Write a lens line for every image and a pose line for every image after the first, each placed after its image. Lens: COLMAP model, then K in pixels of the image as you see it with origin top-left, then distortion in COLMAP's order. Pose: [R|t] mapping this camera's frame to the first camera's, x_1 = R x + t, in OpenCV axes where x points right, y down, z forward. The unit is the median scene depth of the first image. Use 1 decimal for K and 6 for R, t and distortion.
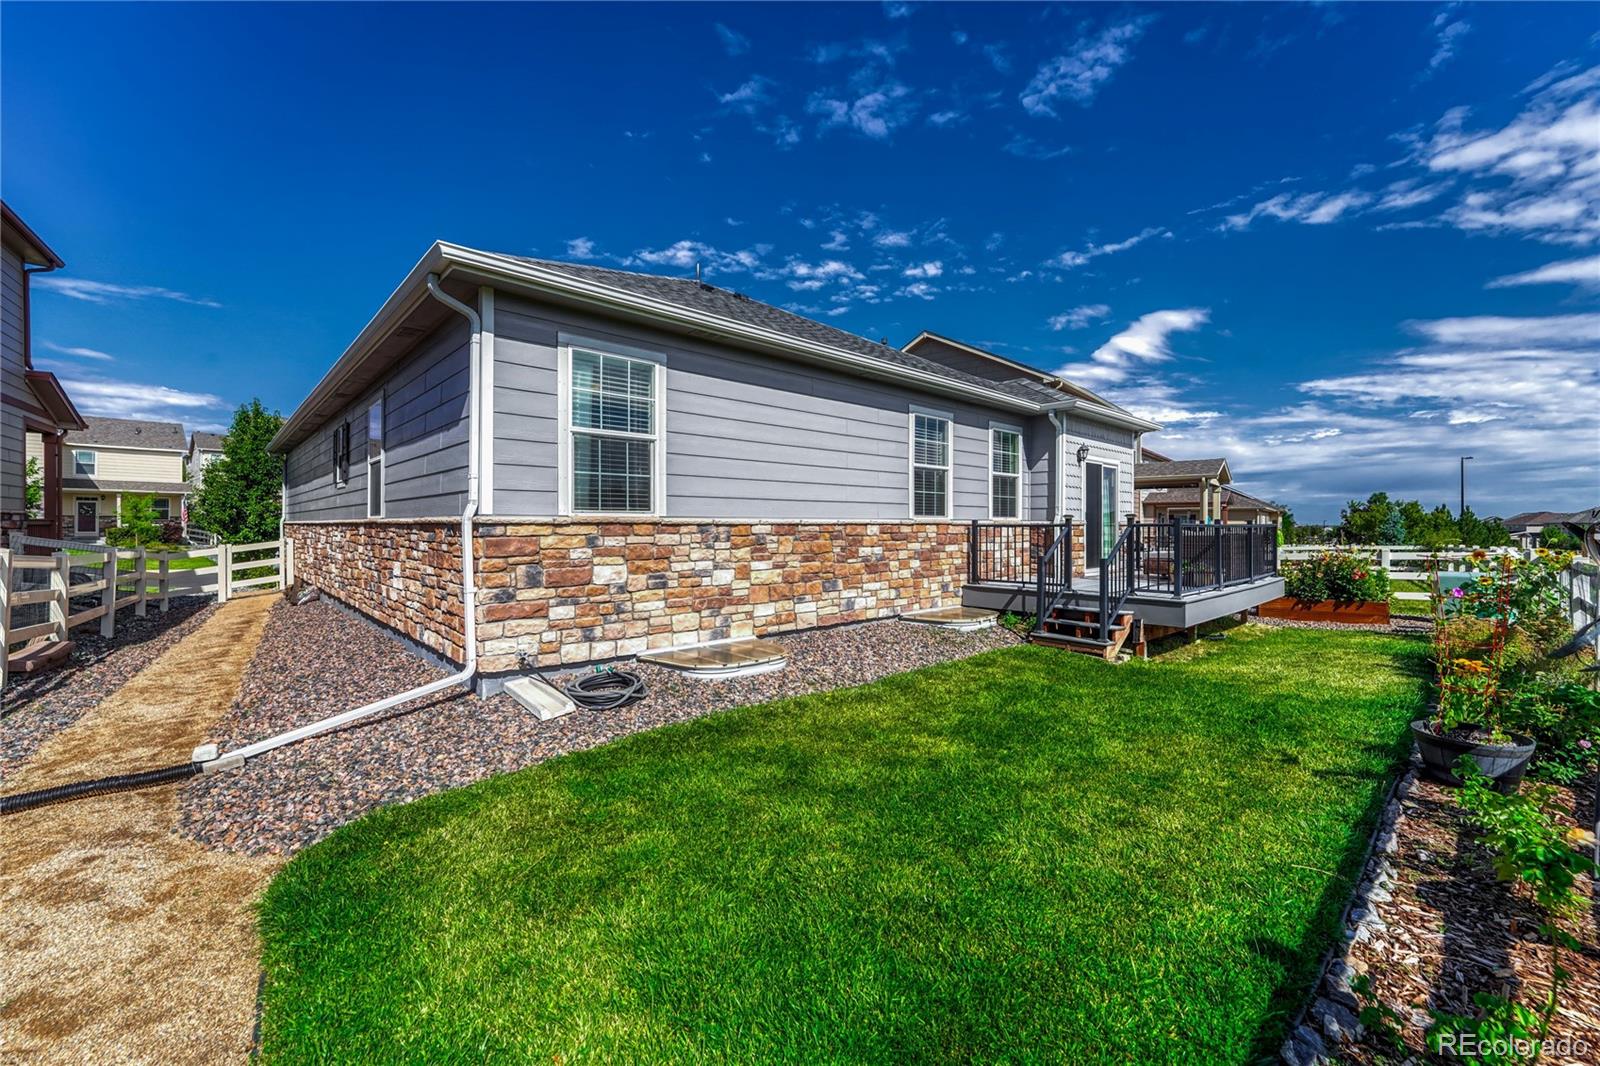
lens RADIAL K [[680.6, 0, 801.9], [0, 680.6, 523.7], [0, 0, 1]] dist [-0.009972, -0.000162]
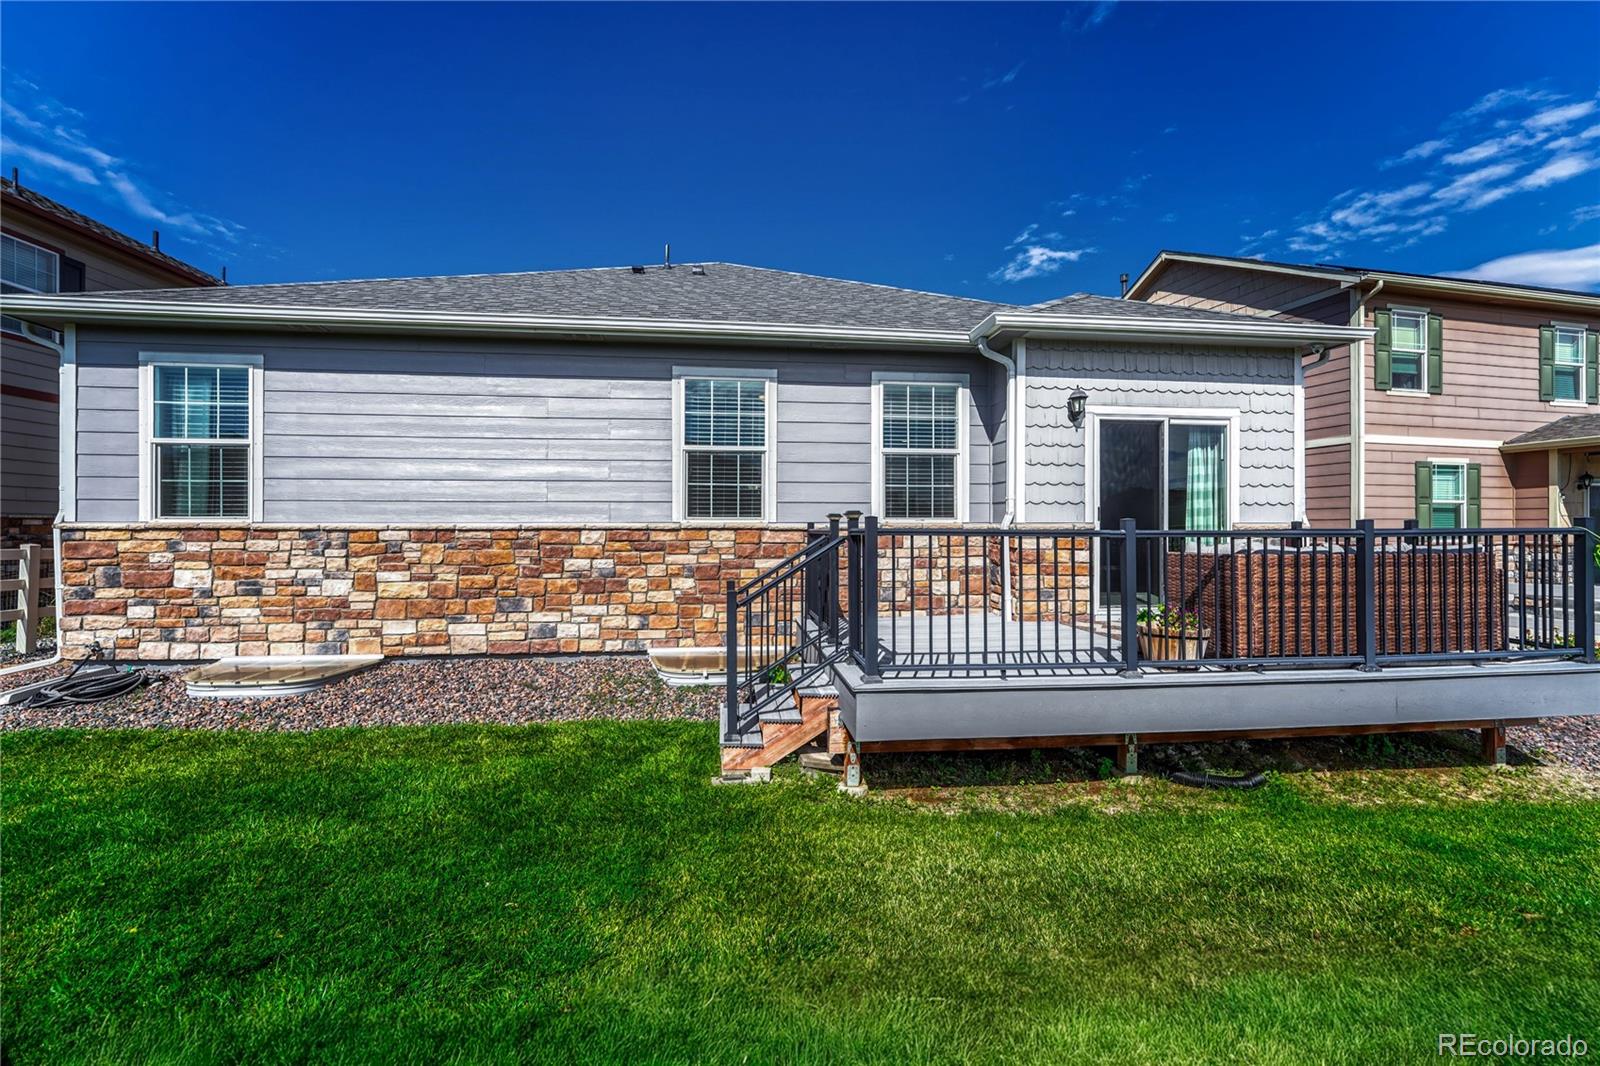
lens RADIAL K [[680.6, 0, 795.8], [0, 680.6, 543.4], [0, 0, 1]] dist [-0.009972, -0.000162]
pose [[0.794710, -0.009102, -0.606920, 0.850578], [0.004246, 0.999946, -0.009437, 0.027935], [0.606974, 0.004923, 0.794707, 0.594786]]
